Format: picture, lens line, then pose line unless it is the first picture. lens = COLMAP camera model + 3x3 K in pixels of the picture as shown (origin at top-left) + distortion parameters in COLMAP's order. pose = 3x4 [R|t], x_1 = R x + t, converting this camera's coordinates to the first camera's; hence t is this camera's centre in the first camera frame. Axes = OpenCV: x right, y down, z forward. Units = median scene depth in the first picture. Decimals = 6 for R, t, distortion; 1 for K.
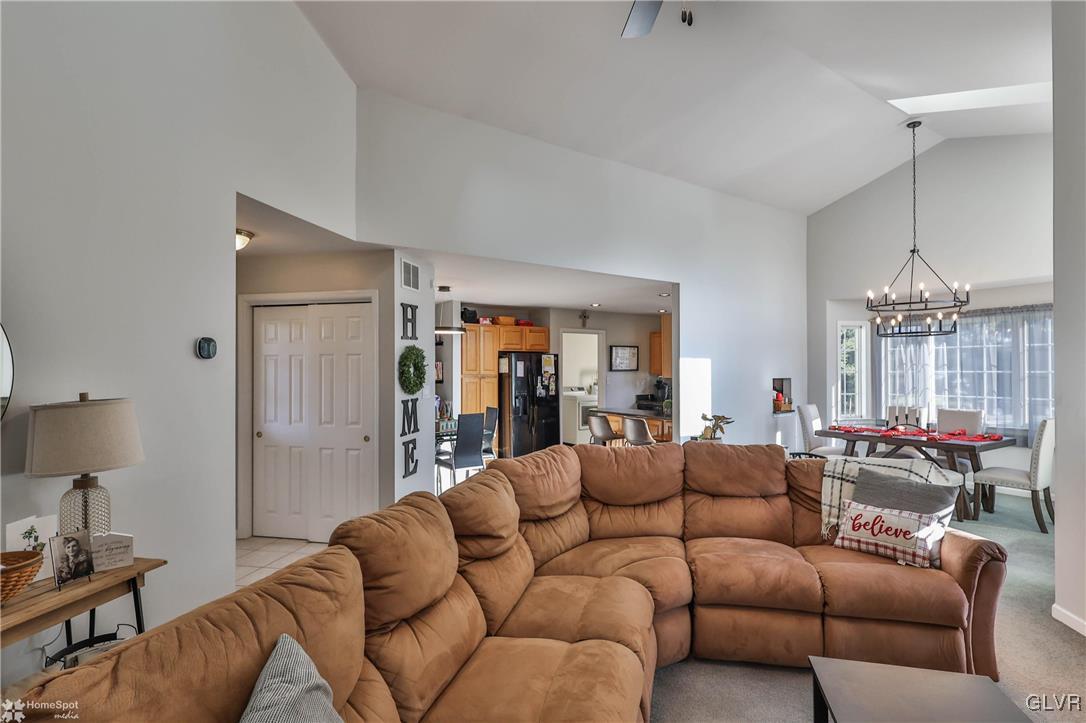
lens RADIAL K [[540.7, 0, 537.9], [0, 540.7, 364.0], [0, 0, 1]] dist [-0.000231, -0.000668]
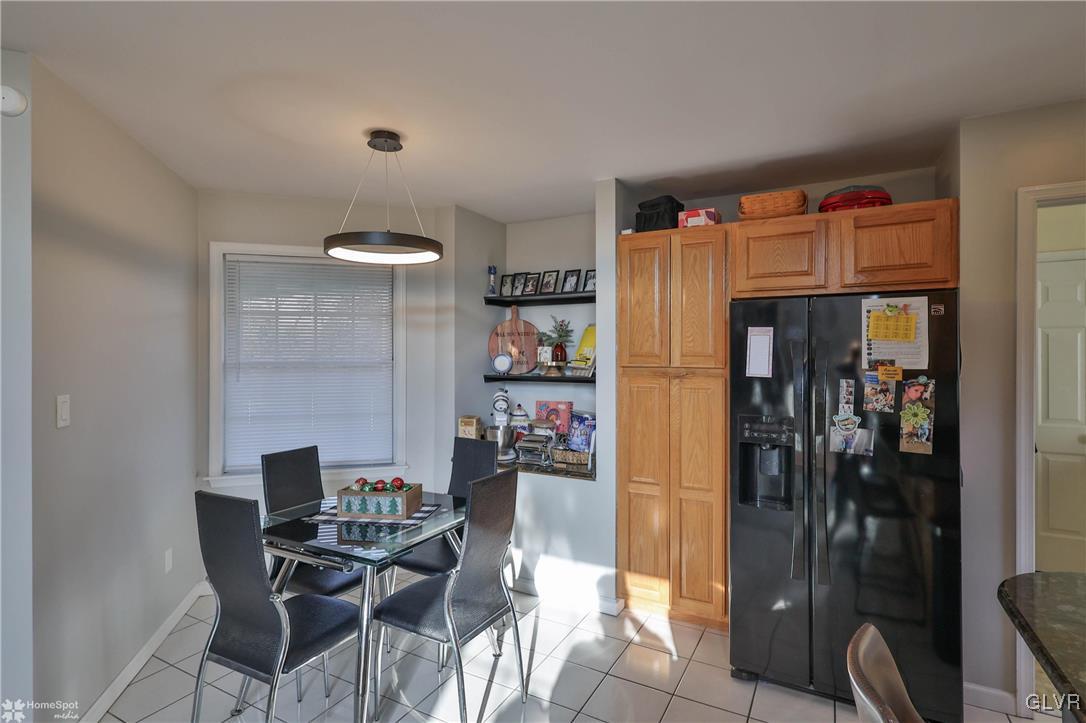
lens RADIAL K [[540.7, 0, 545.8], [0, 540.7, 357.3], [0, 0, 1]] dist [-0.000231, -0.000668]
pose [[0.456785, 0.005958, -0.889557, 0.178567], [0.006009, 0.999934, 0.009783, 0.008673], [0.889557, -0.009815, 0.456719, 0.752456]]
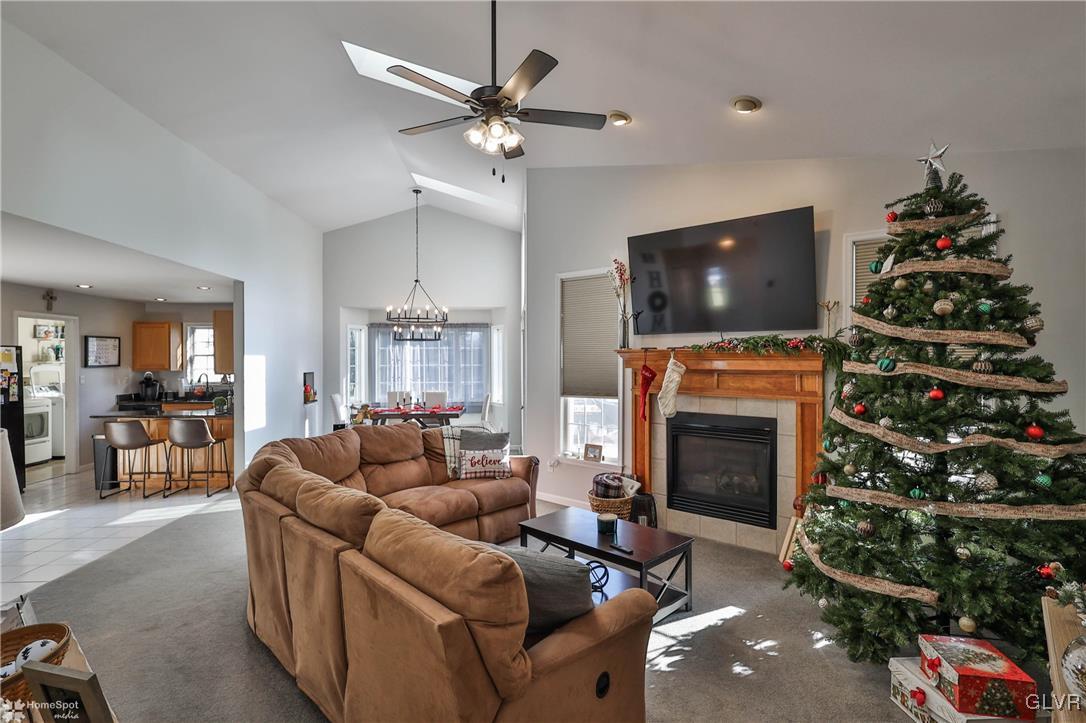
lens RADIAL K [[540.7, 0, 551.3], [0, 540.7, 359.6], [0, 0, 1]] dist [-0.000231, -0.000668]
pose [[0.496523, -0.001710, 0.868022, -0.258529], [-0.008179, 0.999944, 0.006649, -0.011026], [-0.867985, -0.010401, 0.496482, -0.008077]]
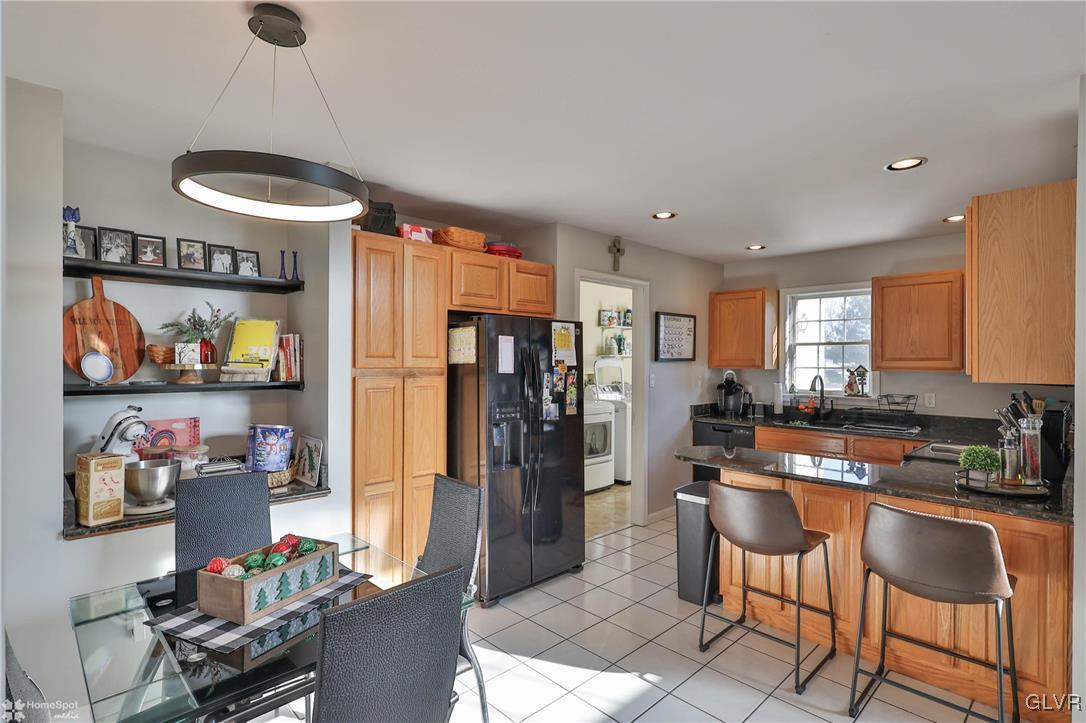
lens RADIAL K [[540.7, 0, 538.4], [0, 540.7, 360.6], [0, 0, 1]] dist [-0.000231, -0.000668]
pose [[0.984692, 0.006935, 0.174163, -0.078036], [-0.009019, 0.999897, 0.011182, 0.009289], [-0.174067, -0.012582, 0.984653, 0.594618]]
